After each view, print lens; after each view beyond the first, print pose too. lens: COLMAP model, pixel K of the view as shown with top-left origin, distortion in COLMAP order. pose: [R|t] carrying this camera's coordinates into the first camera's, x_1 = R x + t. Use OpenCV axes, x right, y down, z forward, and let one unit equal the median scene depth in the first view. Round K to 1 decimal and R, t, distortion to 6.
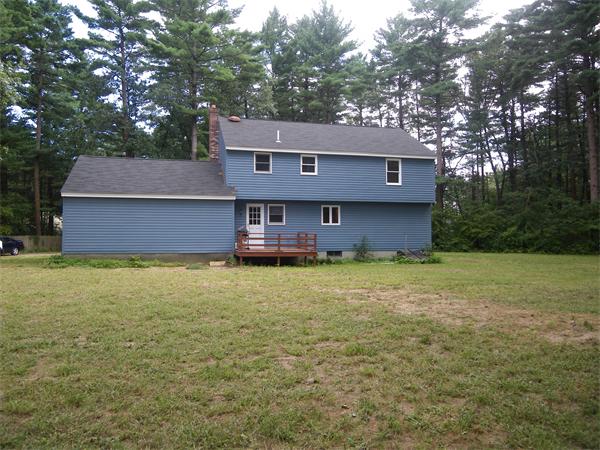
lens RADIAL K [[472.4, 0, 297.3], [0, 472.4, 225.9], [0, 0, 1]] dist [-0.006204, 0.008478]
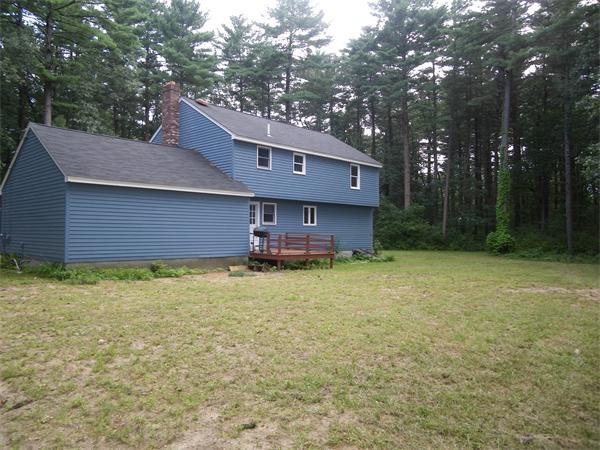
lens RADIAL K [[472.4, 0, 295.7], [0, 472.4, 227.9], [0, 0, 1]] dist [-0.006204, 0.008478]
pose [[0.827571, 0.008969, 0.561290, -0.524149], [-0.014249, 0.999886, 0.005031, -0.001781], [-0.561180, -0.012161, 0.827604, 0.195654]]
